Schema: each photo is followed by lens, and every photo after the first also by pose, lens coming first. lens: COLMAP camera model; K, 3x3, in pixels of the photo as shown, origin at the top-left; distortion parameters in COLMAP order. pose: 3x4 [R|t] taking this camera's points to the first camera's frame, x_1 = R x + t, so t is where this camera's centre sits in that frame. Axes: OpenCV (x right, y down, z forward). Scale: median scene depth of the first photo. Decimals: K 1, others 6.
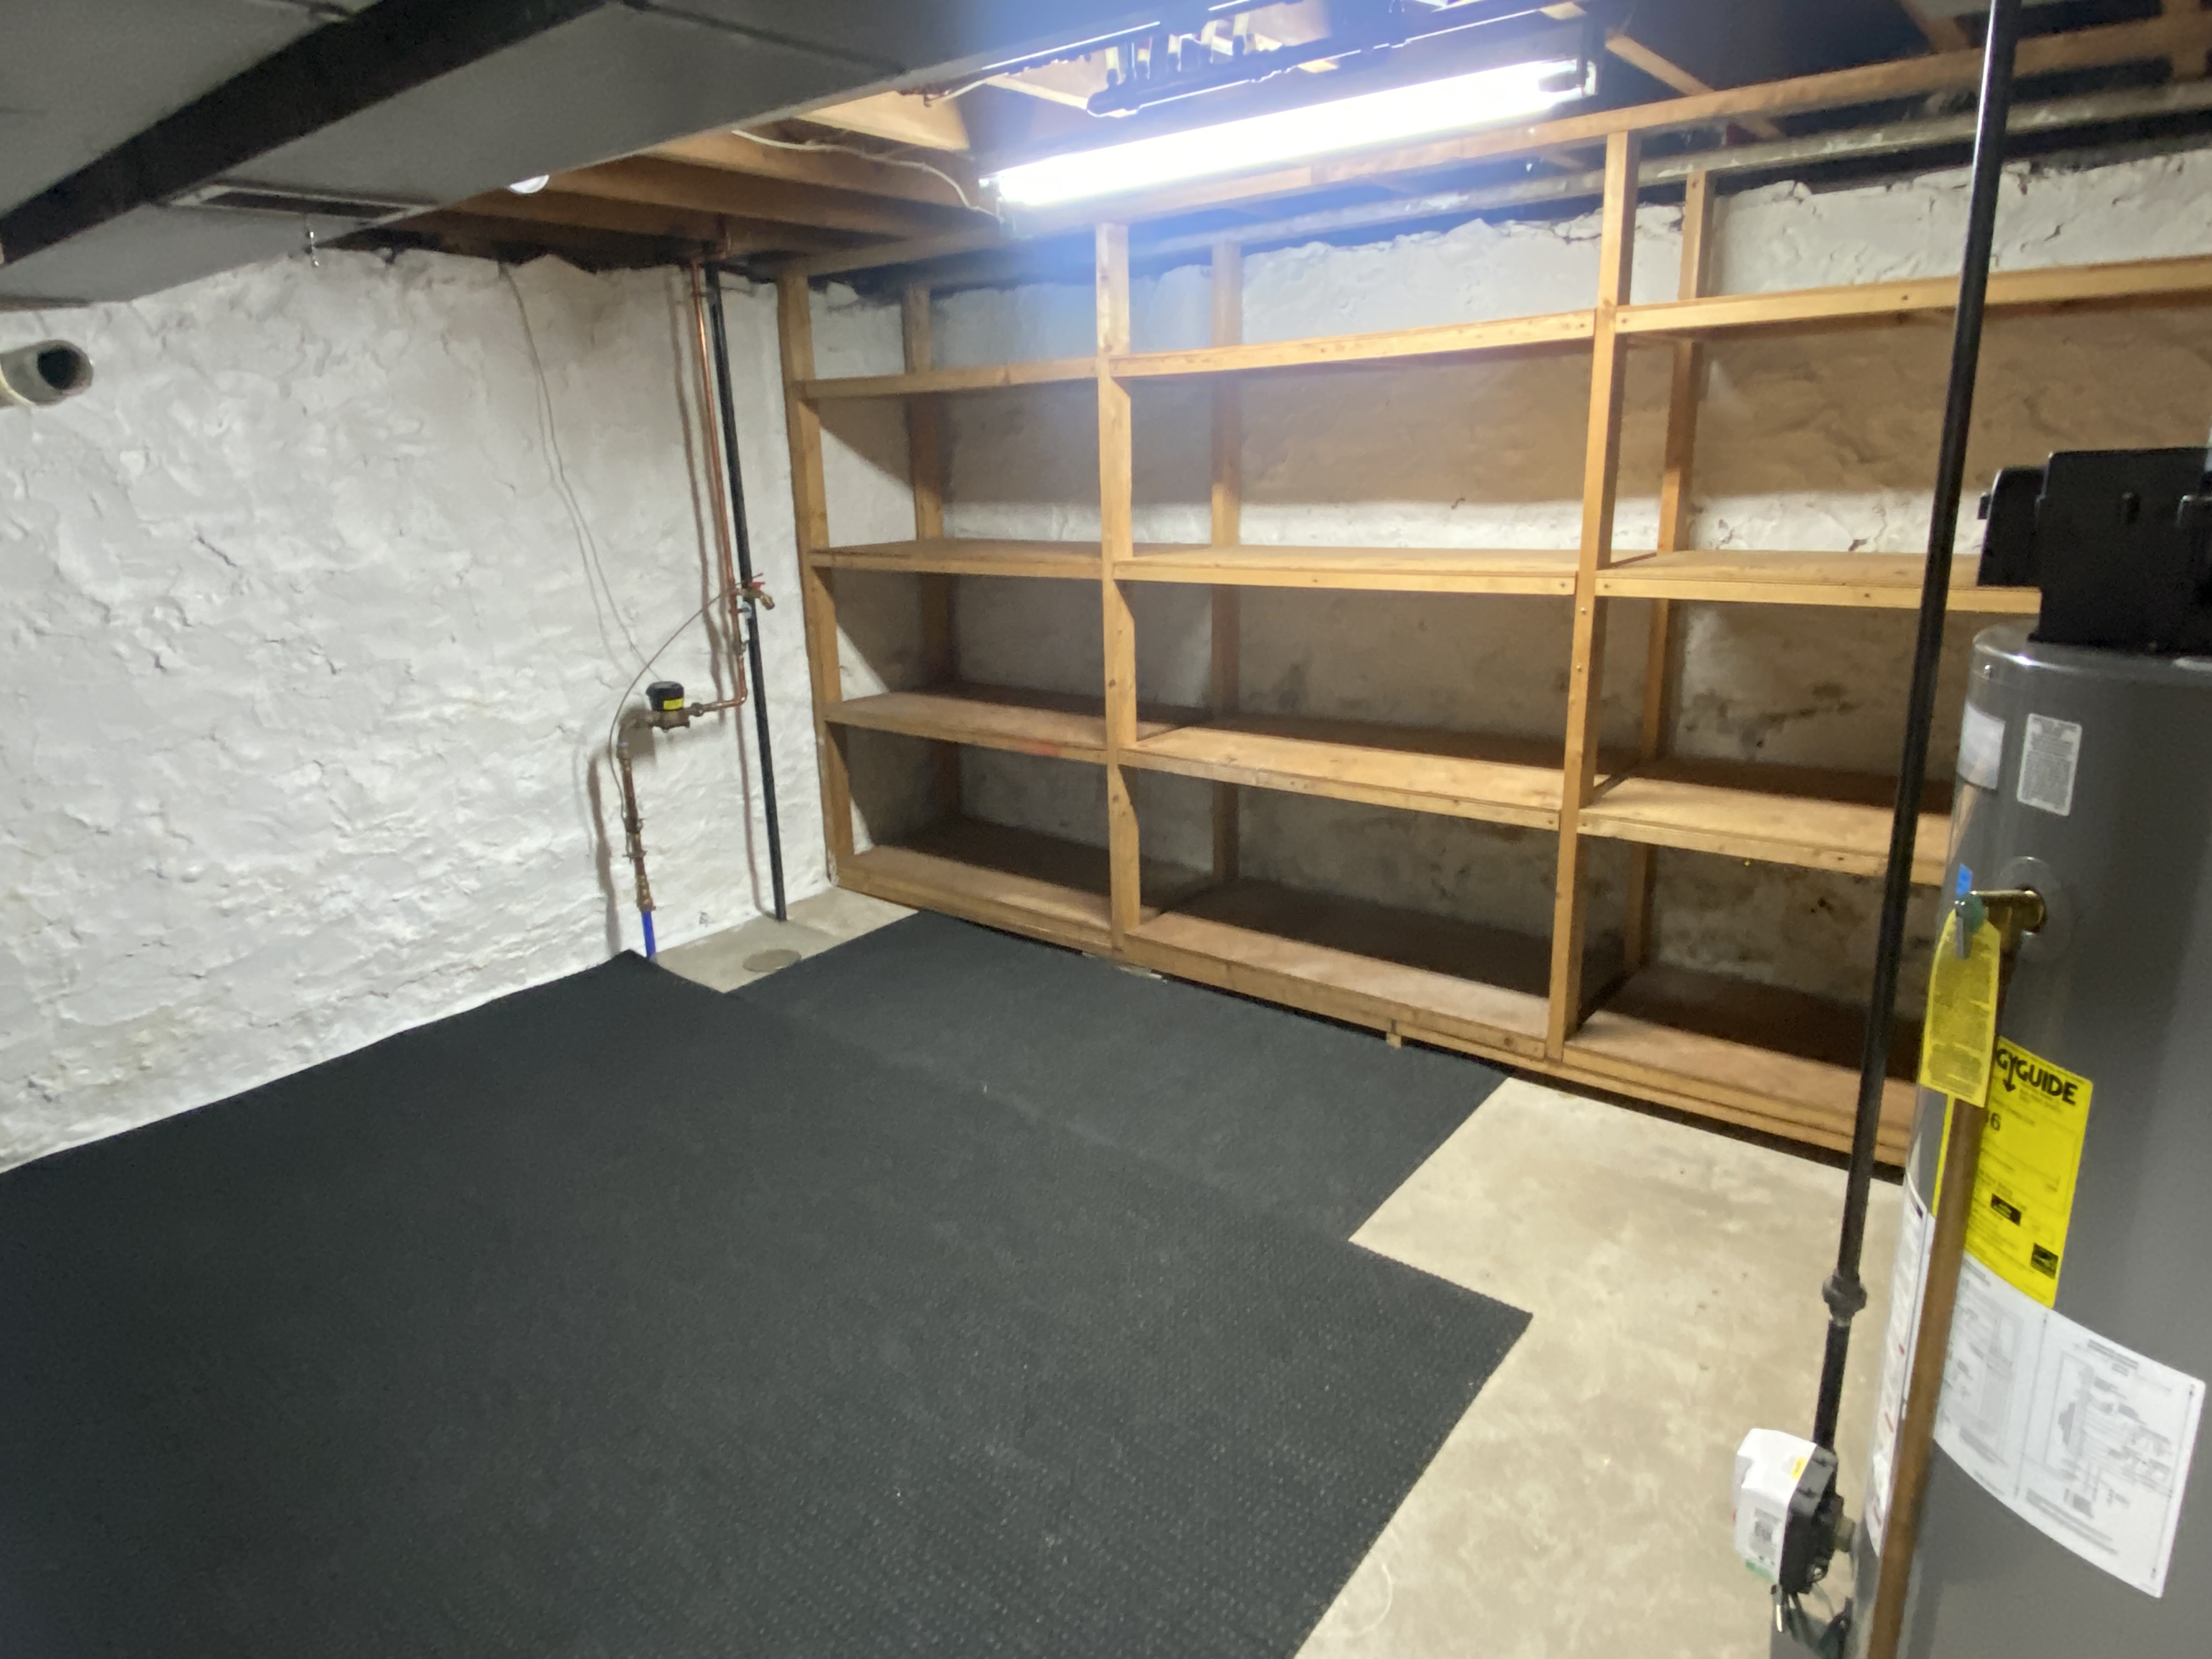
lens RADIAL K [[1302.6, 0, 1099.6], [0, 1302.6, 821.2], [0, 0, 1]] dist [0.070975, -0.073553]
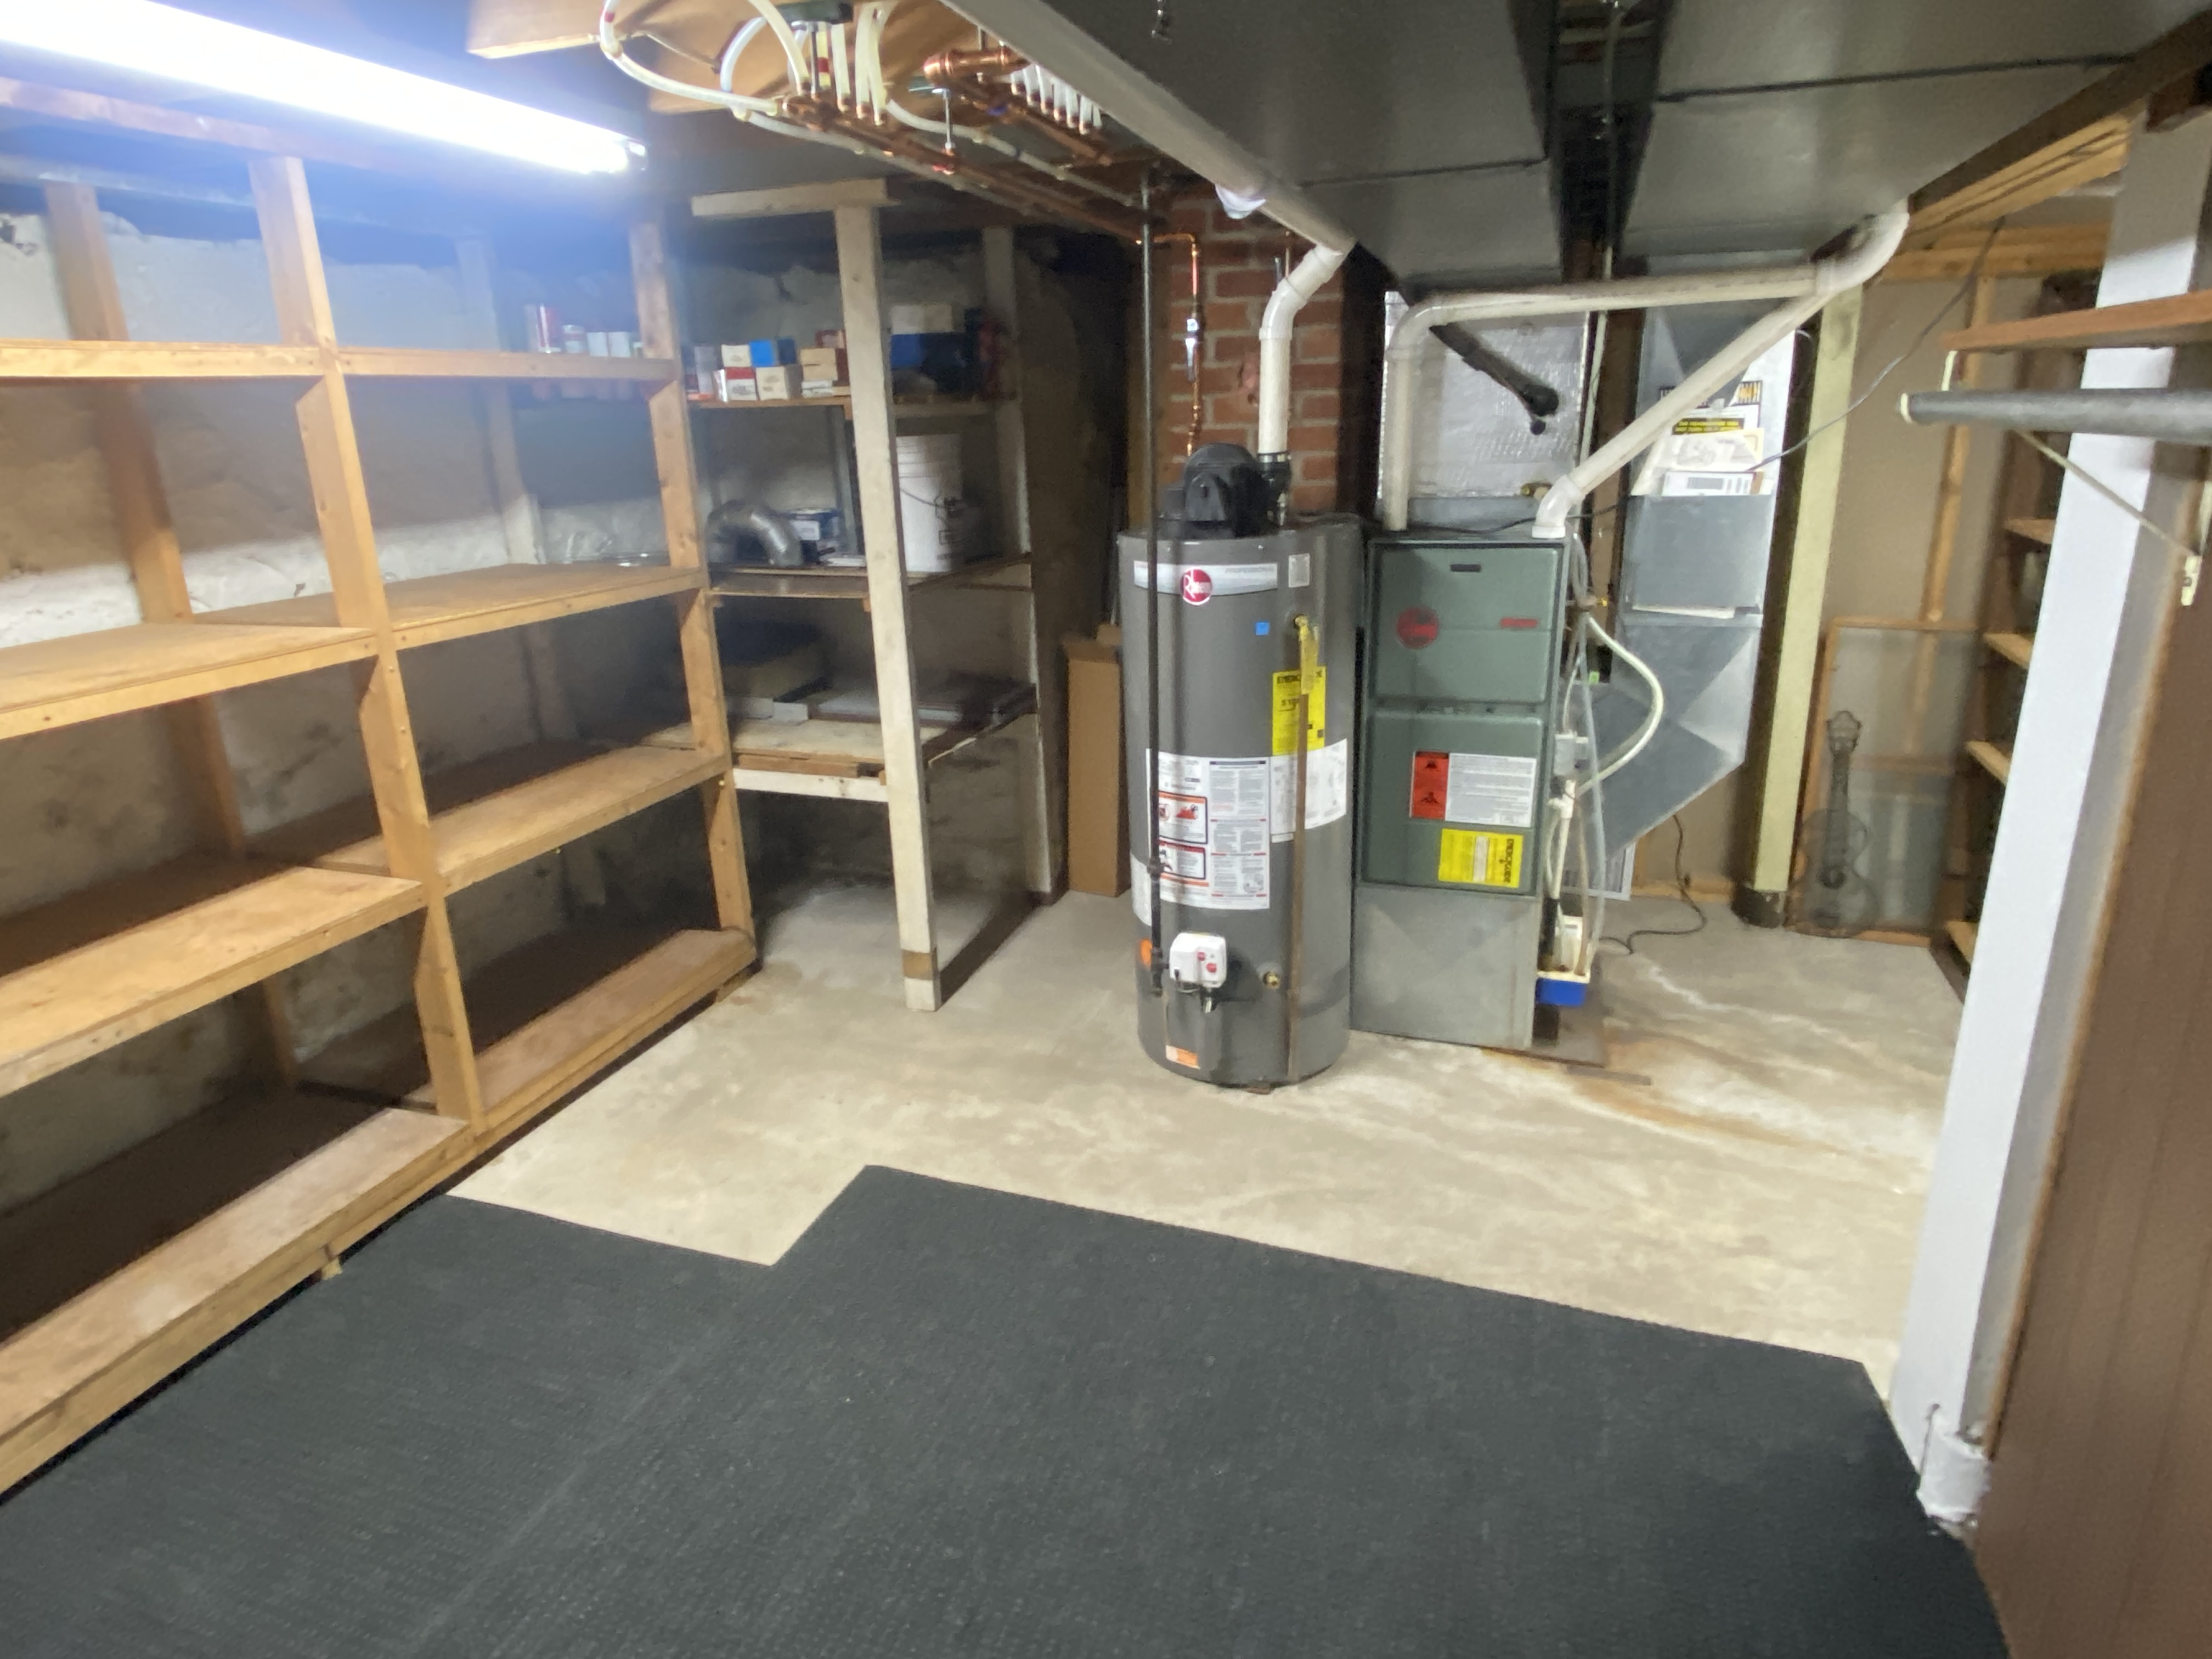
lens RADIAL K [[1302.6, 0, 1099.6], [0, 1302.6, 821.2], [0, 0, 1]] dist [0.070975, -0.073553]
pose [[-0.330246, -0.251603, 0.909744, -0.624128], [0.293362, 0.888726, 0.352284, -0.229423], [-0.897149, 0.383225, -0.219687, 0.737320]]
